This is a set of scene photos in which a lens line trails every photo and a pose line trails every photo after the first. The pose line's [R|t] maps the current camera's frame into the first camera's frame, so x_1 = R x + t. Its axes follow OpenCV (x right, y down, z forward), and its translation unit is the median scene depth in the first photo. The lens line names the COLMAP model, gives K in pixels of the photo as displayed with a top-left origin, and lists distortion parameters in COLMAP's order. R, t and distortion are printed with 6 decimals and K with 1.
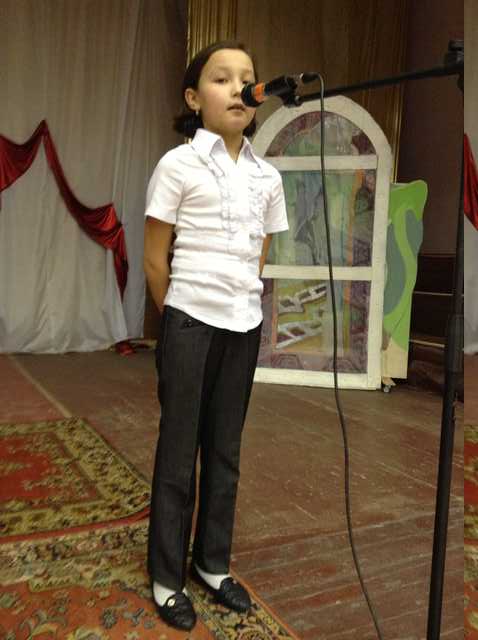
lens RADIAL K [[593.4, 0, 219.6], [0, 593.4, 319.8], [0, 0, 1]] dist [0.178912, -0.336531]
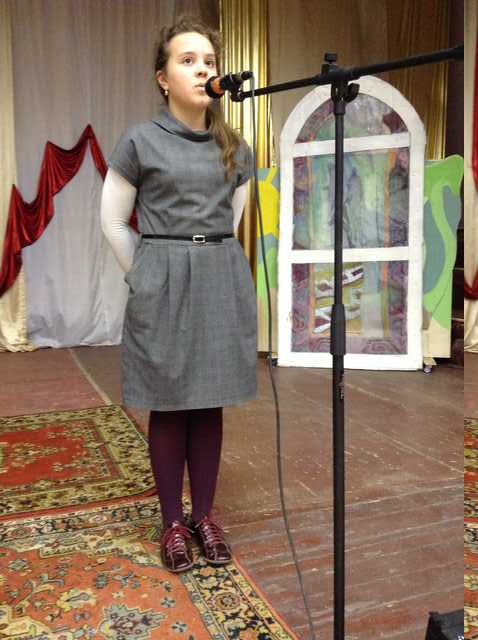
lens RADIAL K [[593.4, 0, 219.6], [0, 593.4, 319.8], [0, 0, 1]] dist [0.178912, -0.336531]
pose [[0.990763, -0.043907, -0.128297, 0.067473], [0.047010, 0.998668, 0.021252, -0.002996], [0.127193, -0.027087, 0.991508, -0.027782]]
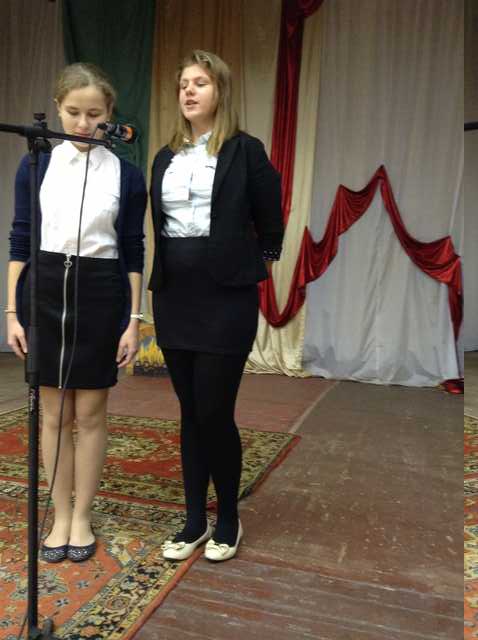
lens RADIAL K [[593.4, 0, 219.6], [0, 593.4, 319.8], [0, 0, 1]] dist [0.178912, -0.336531]
pose [[0.695656, 0.021974, -0.718039, 0.335543], [-0.066915, 0.997169, -0.034313, -0.001313], [0.715251, 0.071917, 0.695157, 0.084871]]
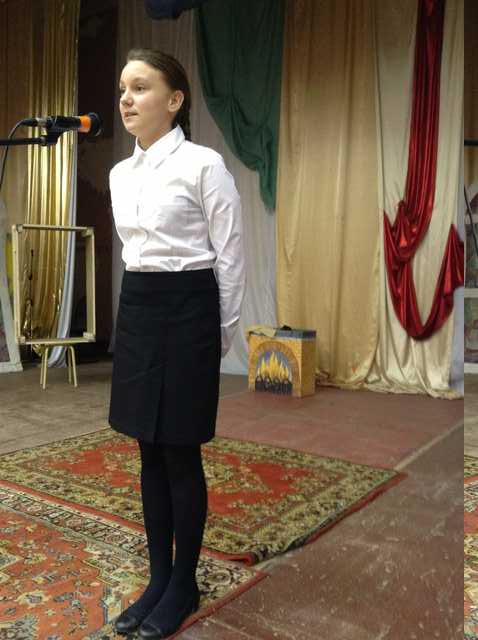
lens RADIAL K [[593.4, 0, 219.6], [0, 593.4, 319.8], [0, 0, 1]] dist [0.178912, -0.336531]
pose [[0.440659, 0.006400, -0.897652, 0.359829], [-0.065820, 0.997513, -0.025199, -0.023742], [0.895258, 0.070188, 0.439984, 0.228664]]
